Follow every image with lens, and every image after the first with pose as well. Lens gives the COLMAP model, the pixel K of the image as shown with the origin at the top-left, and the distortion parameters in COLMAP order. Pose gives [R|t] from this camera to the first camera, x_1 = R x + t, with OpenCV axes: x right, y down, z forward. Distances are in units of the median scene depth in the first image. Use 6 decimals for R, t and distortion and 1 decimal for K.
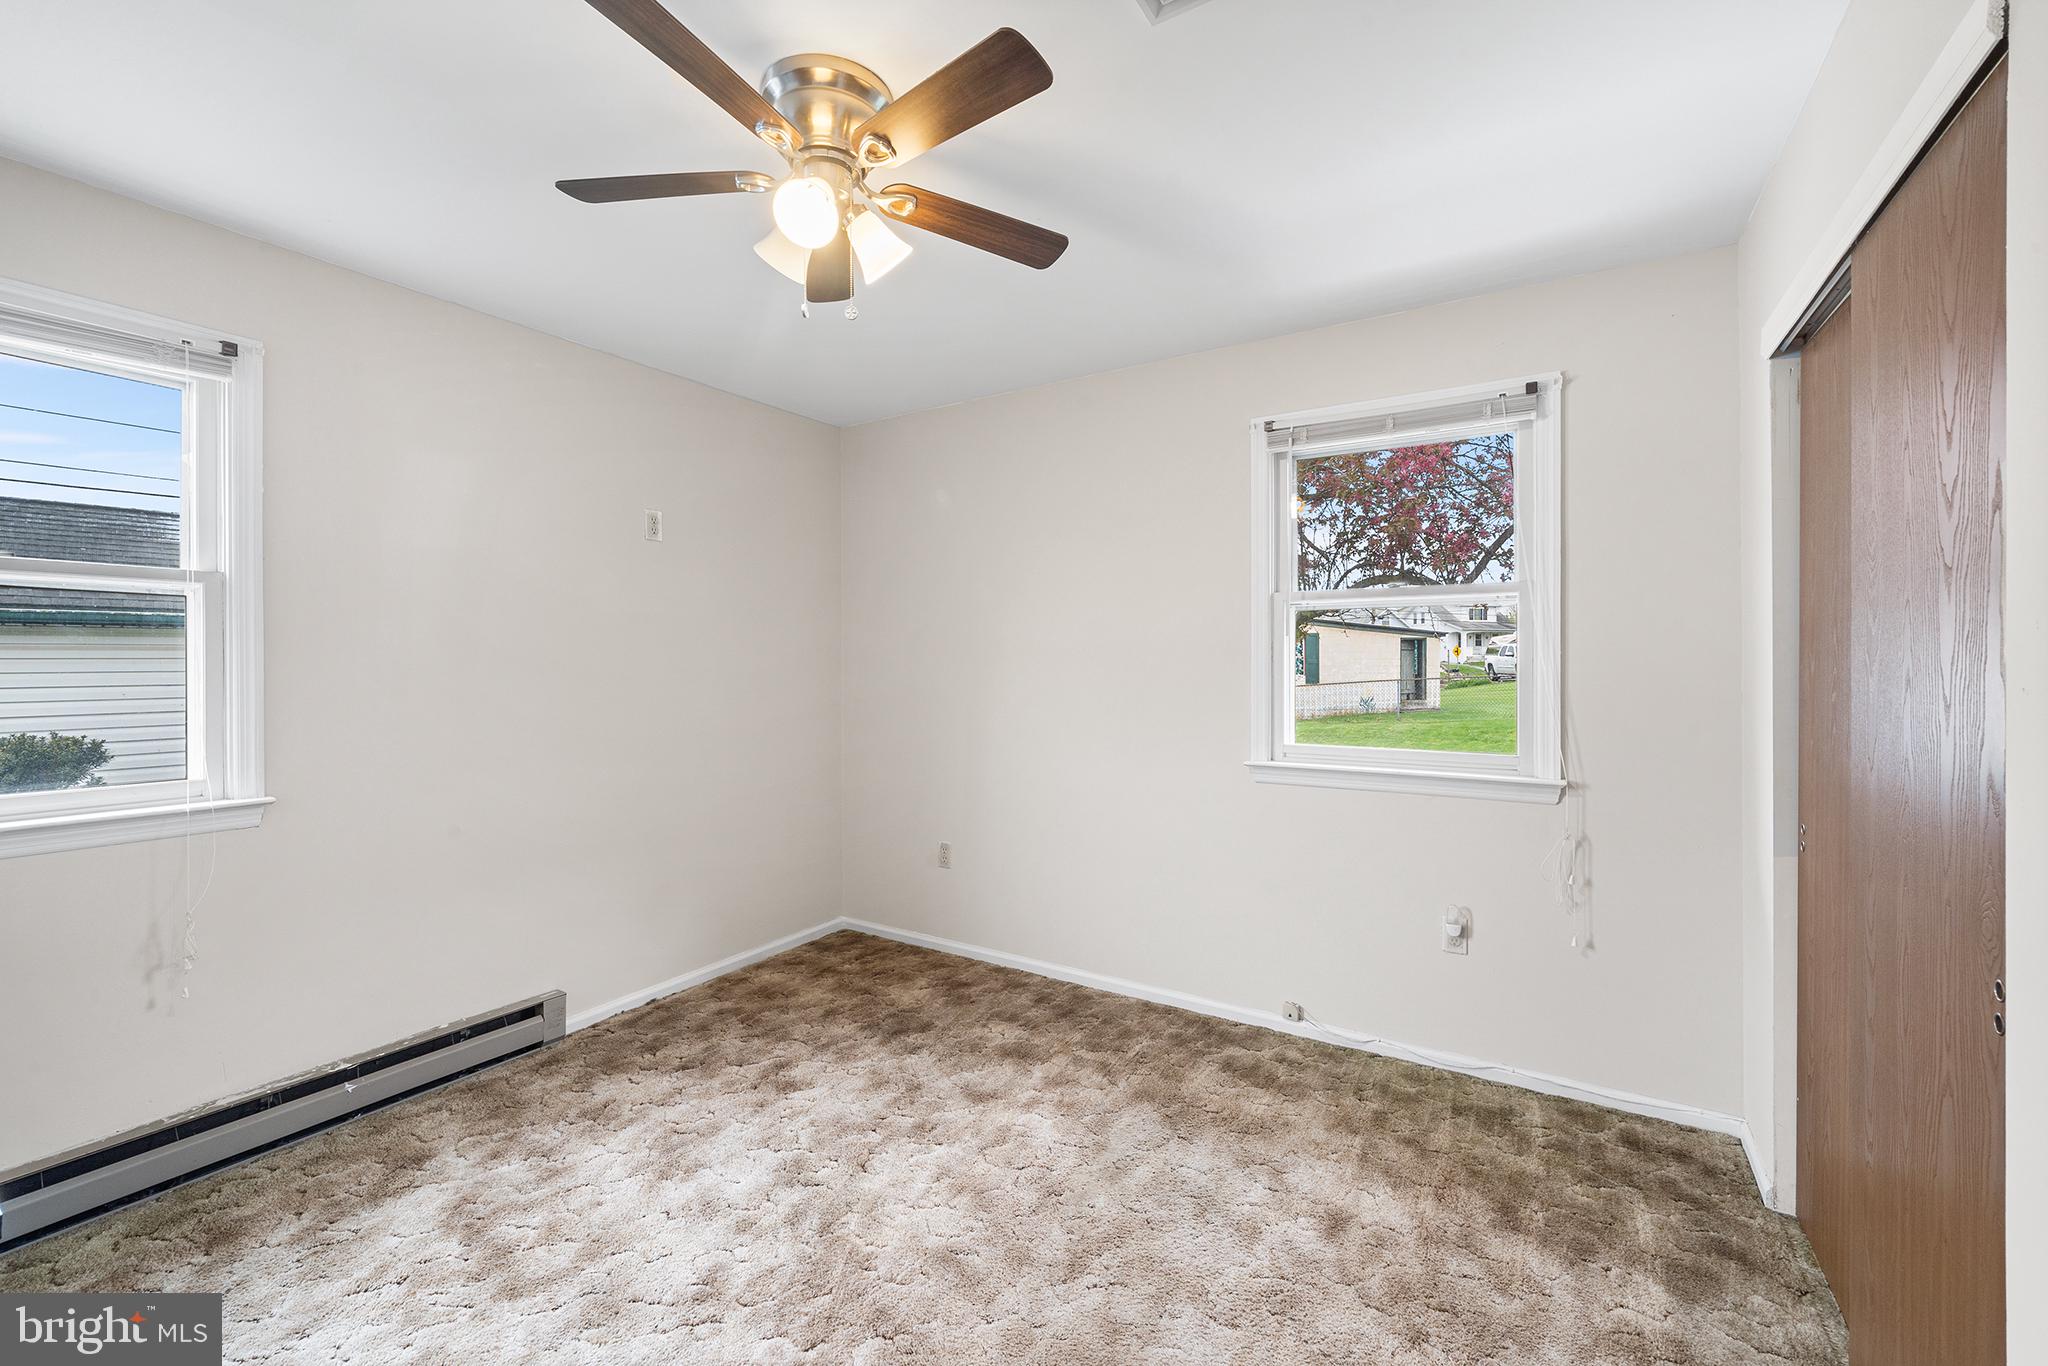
lens RADIAL K [[823.8, 0, 1022.9], [0, 823.8, 665.7], [0, 0, 1]] dist [-0.001546, 0.000171]
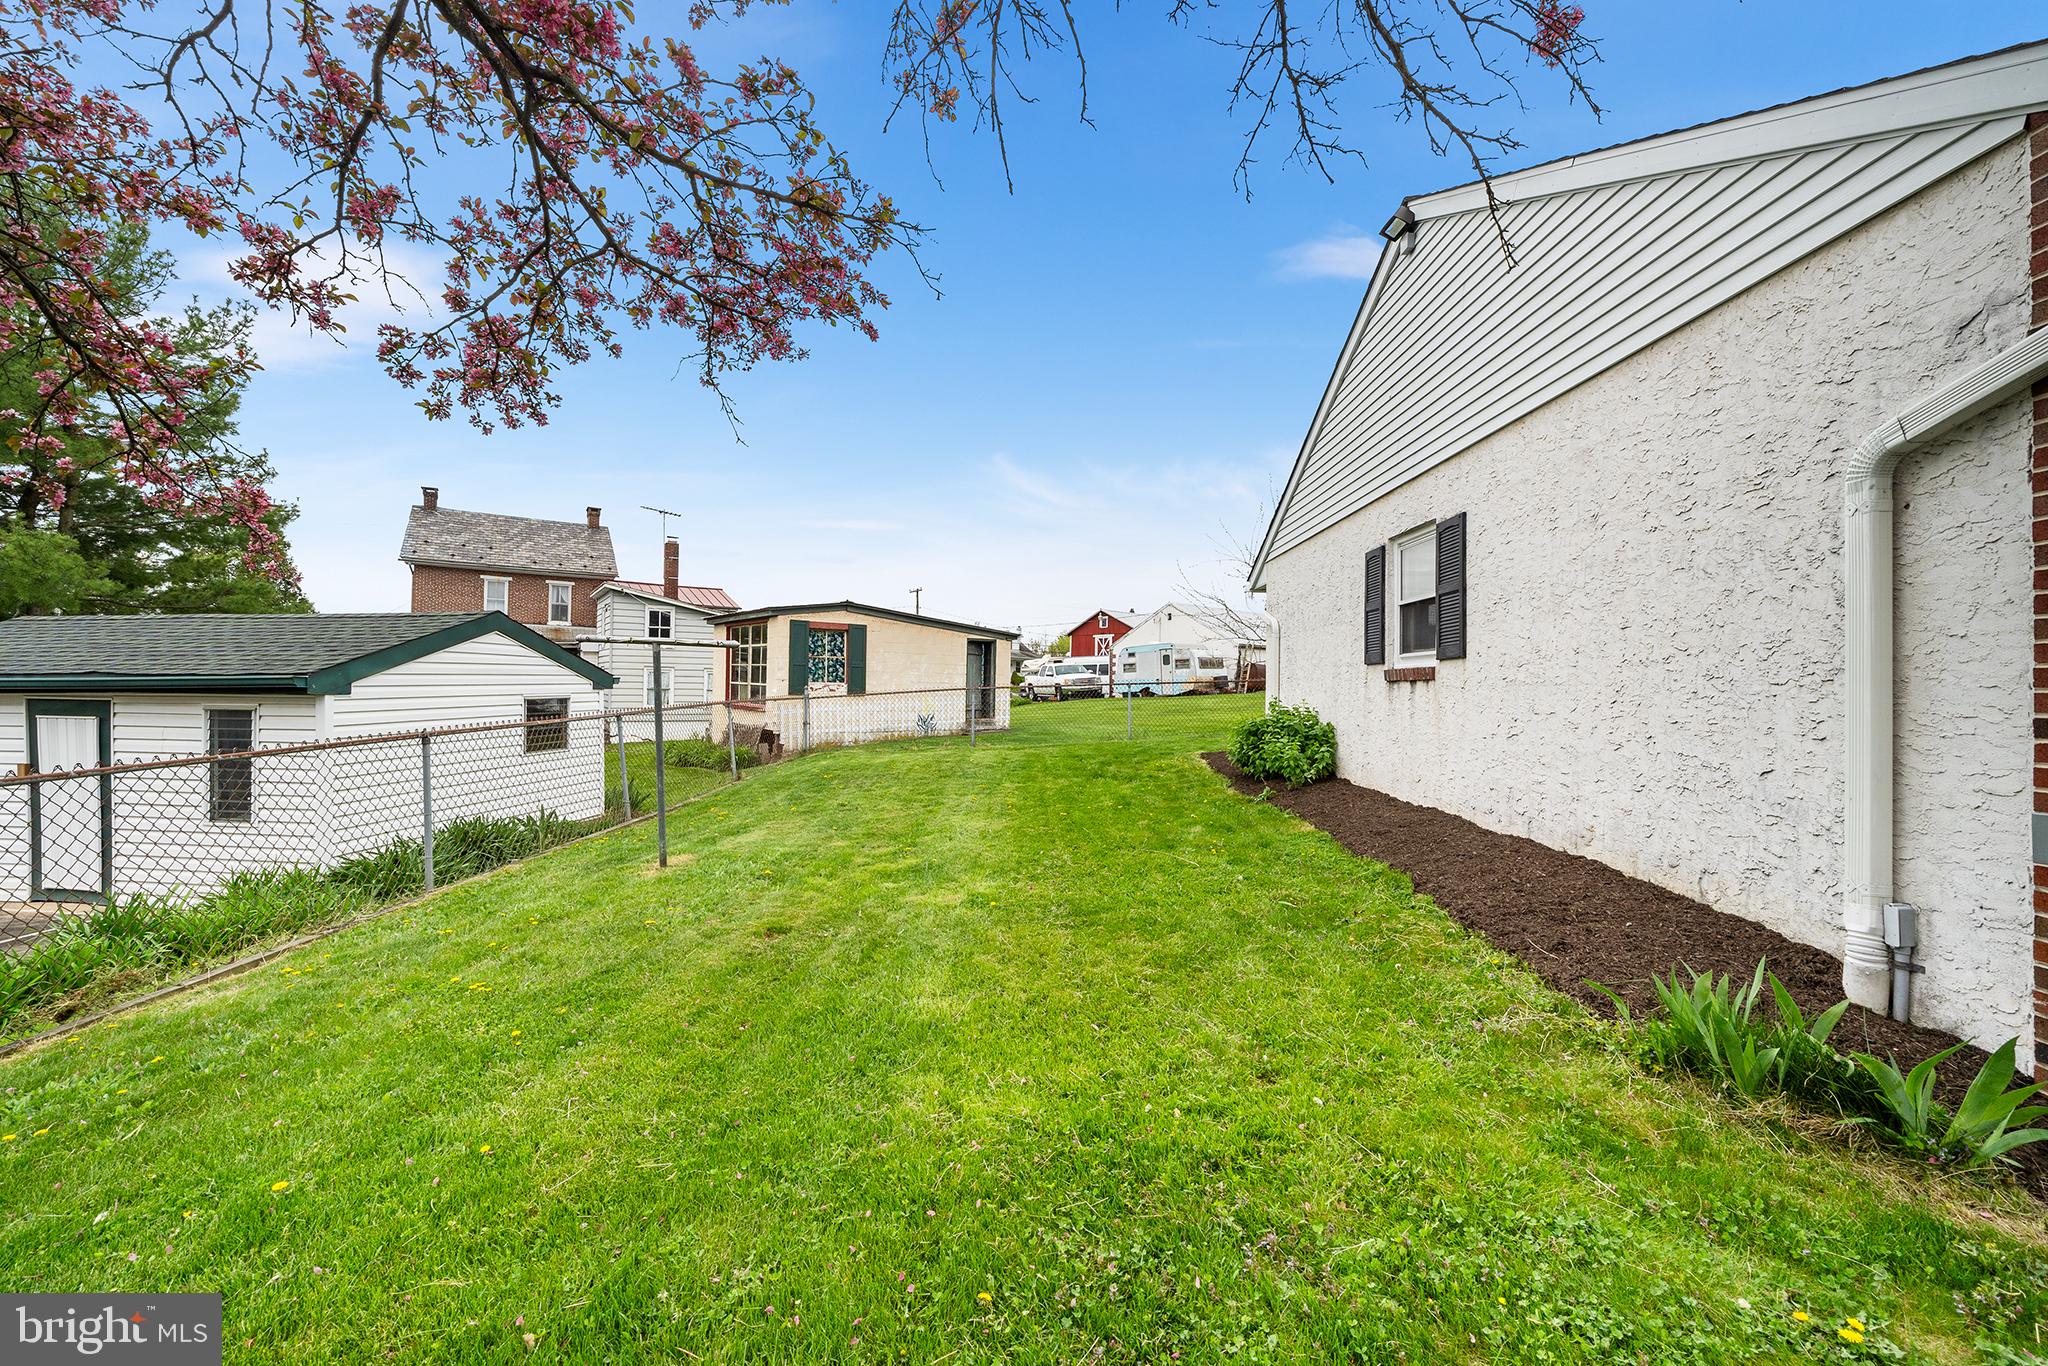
lens RADIAL K [[791.2, 0, 1023.9], [0, 791.2, 677.7], [0, 0, 1]] dist [-0.001596, -0.000187]
pose [[0.851570, 0.024352, 0.523675, 1.639768], [-0.015683, 0.999657, -0.020984, 0.257952], [-0.524007, 0.009656, 0.851659, 4.800929]]
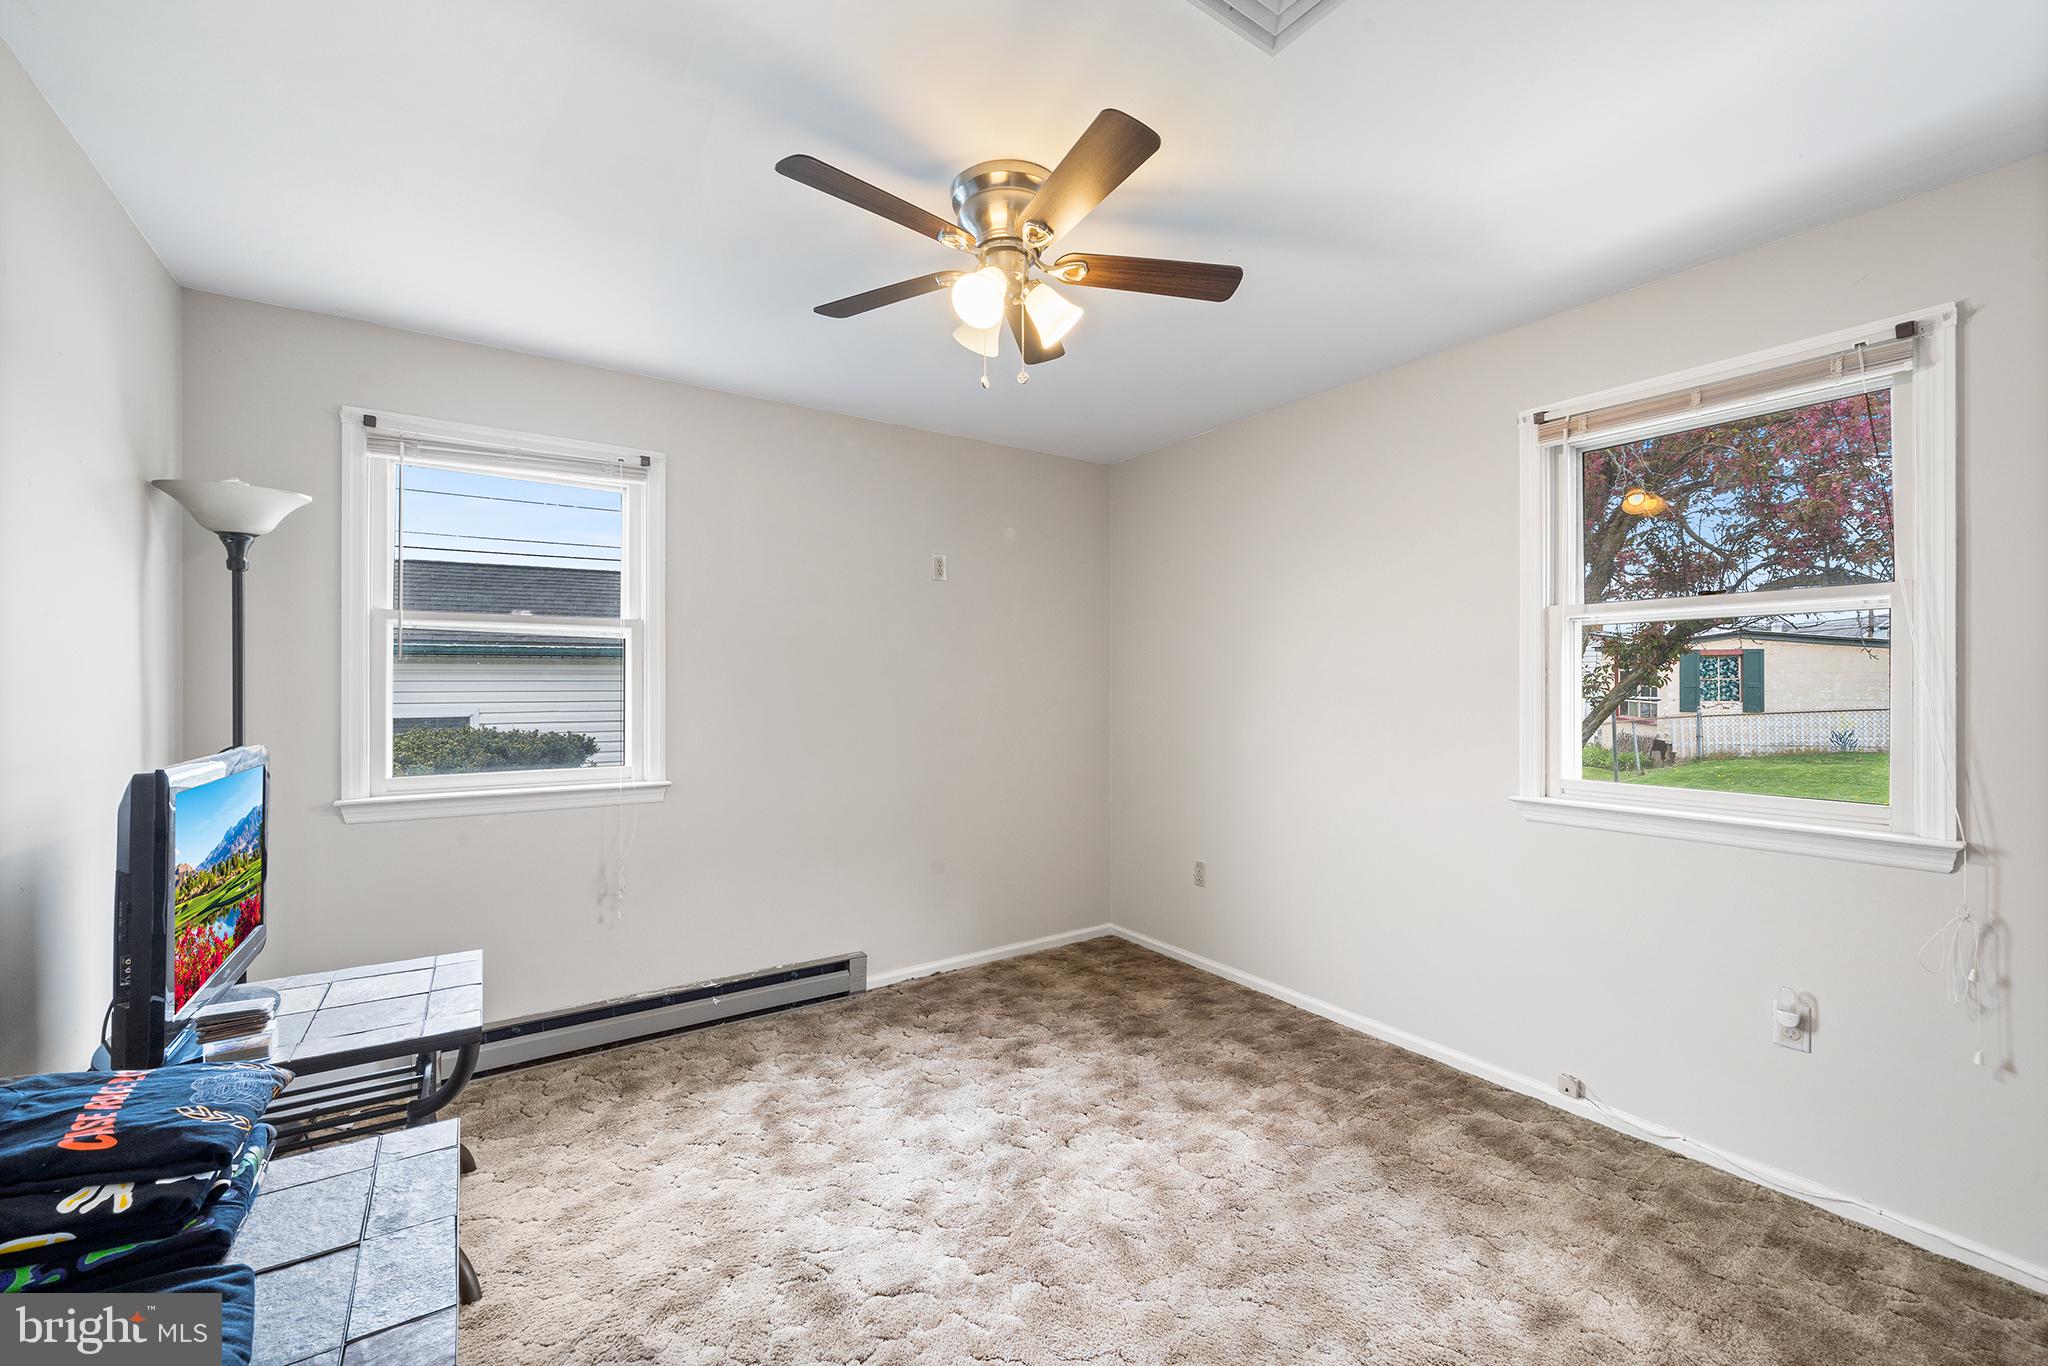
lens RADIAL K [[814.4, 0, 1025.2], [0, 814.4, 685.7], [0, 0, 1]] dist [-0.001963, 0.000349]
pose [[0.919926, 0.002081, -0.392085, 0.159001], [-0.003259, 0.999992, -0.002341, 0.000395], [0.392077, 0.003431, 0.919926, -0.023158]]
